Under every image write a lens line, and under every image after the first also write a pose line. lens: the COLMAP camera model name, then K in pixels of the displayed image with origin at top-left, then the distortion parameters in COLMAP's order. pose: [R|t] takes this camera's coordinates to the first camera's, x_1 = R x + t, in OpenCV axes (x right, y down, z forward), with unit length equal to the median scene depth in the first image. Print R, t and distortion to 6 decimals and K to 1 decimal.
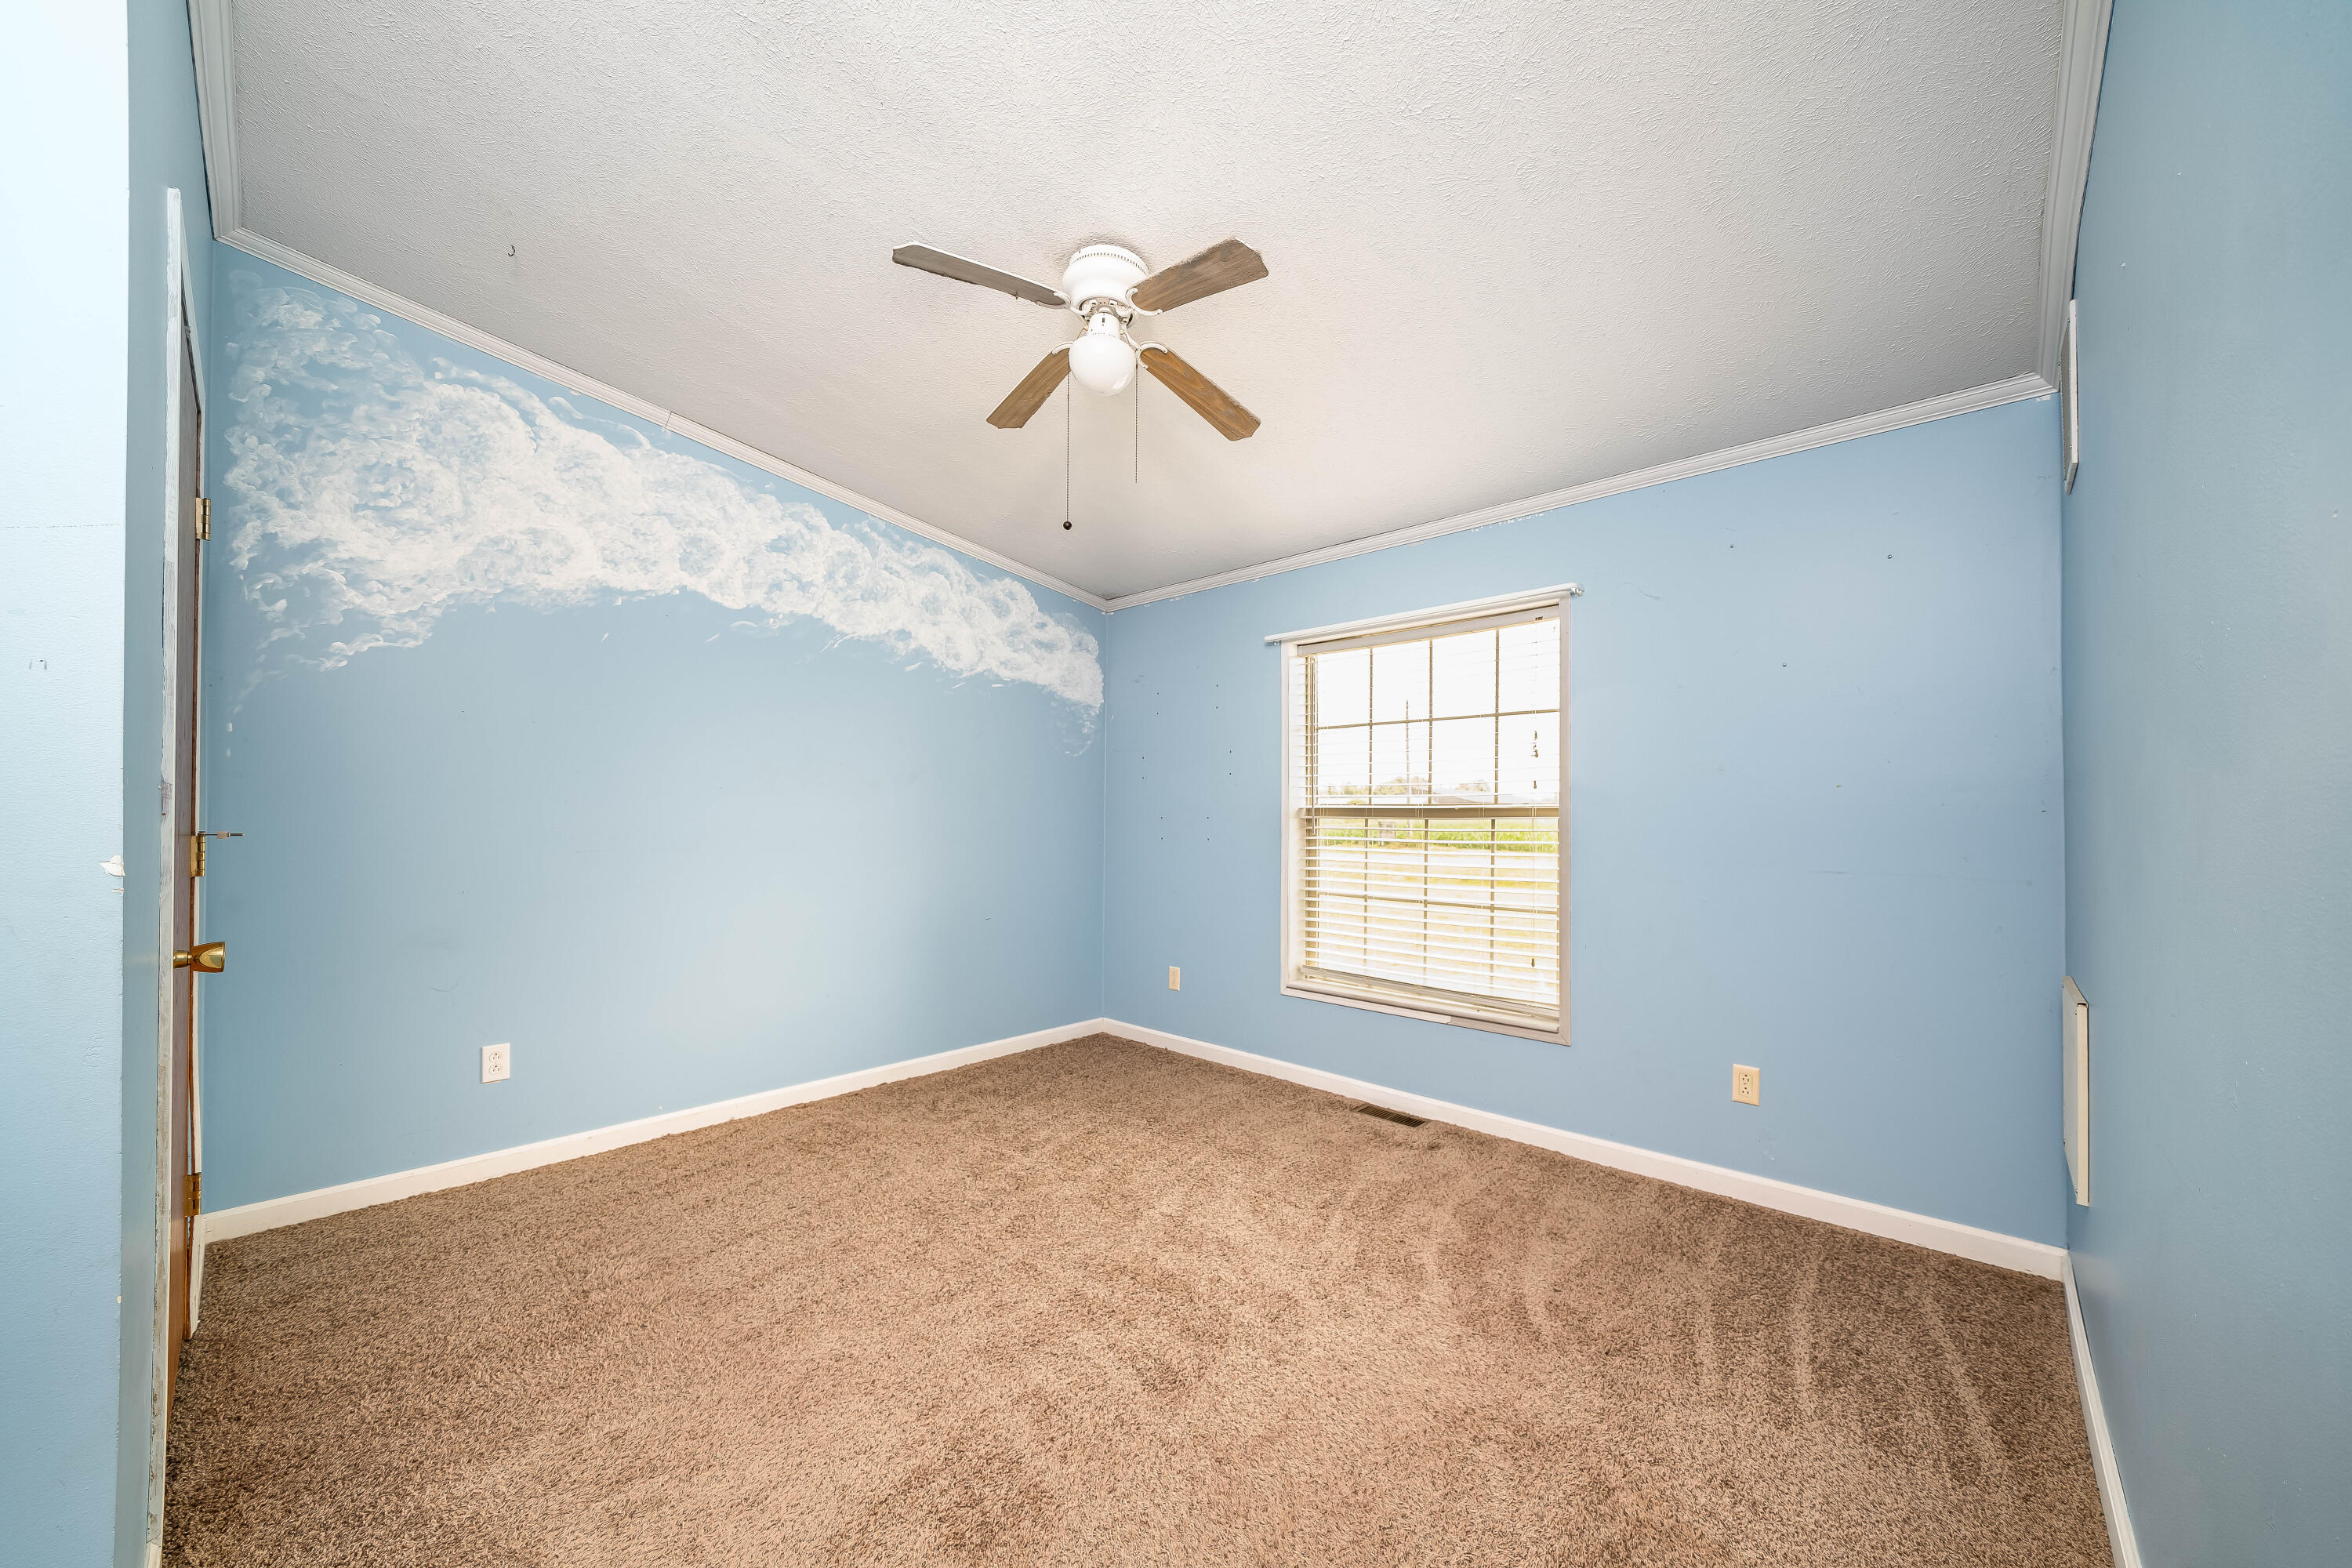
lens RADIAL K [[877.9, 0, 1171.4], [0, 877.9, 811.9], [0, 0, 1]] dist [0.001350, 0.000261]
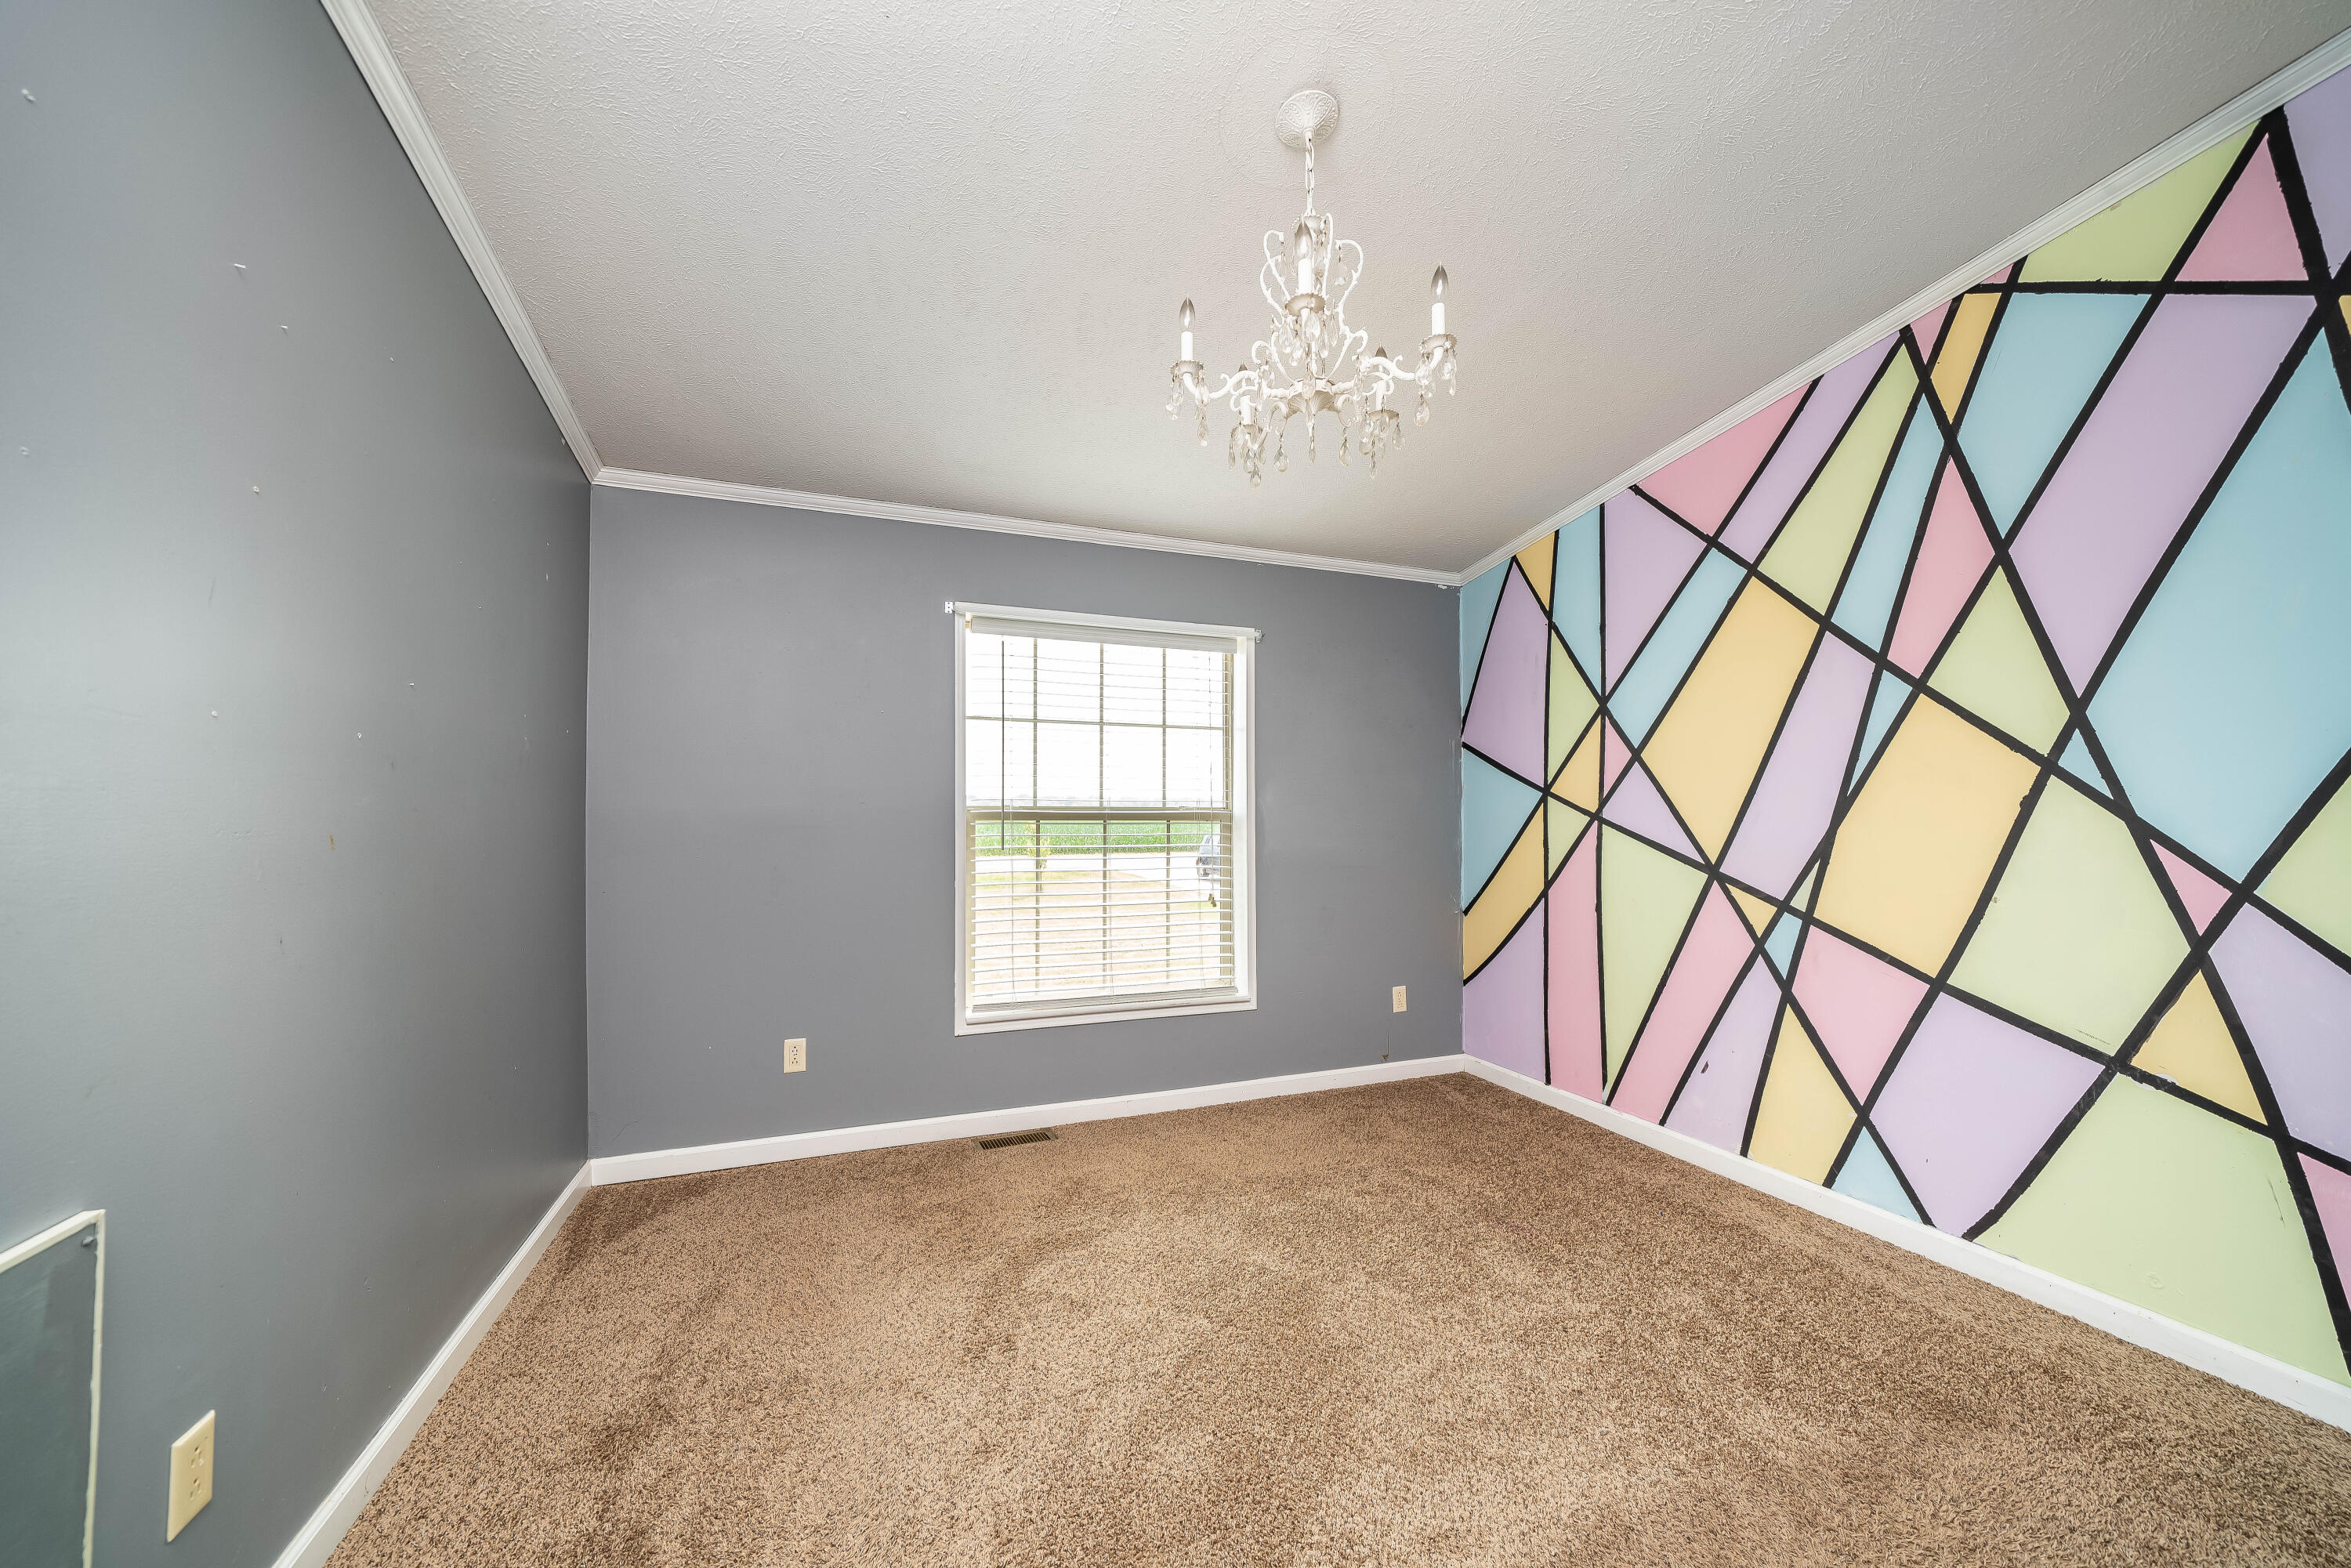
lens RADIAL K [[841.5, 0, 1175.9], [0, 841.5, 825.8], [0, 0, 1]] dist [-0.000254, 0.000040]
pose [[0.401066, -0.010969, 0.915983, -0.549295], [-0.004237, 0.999895, 0.013829, -0.002749], [-0.916039, -0.009427, 0.400978, 0.536000]]
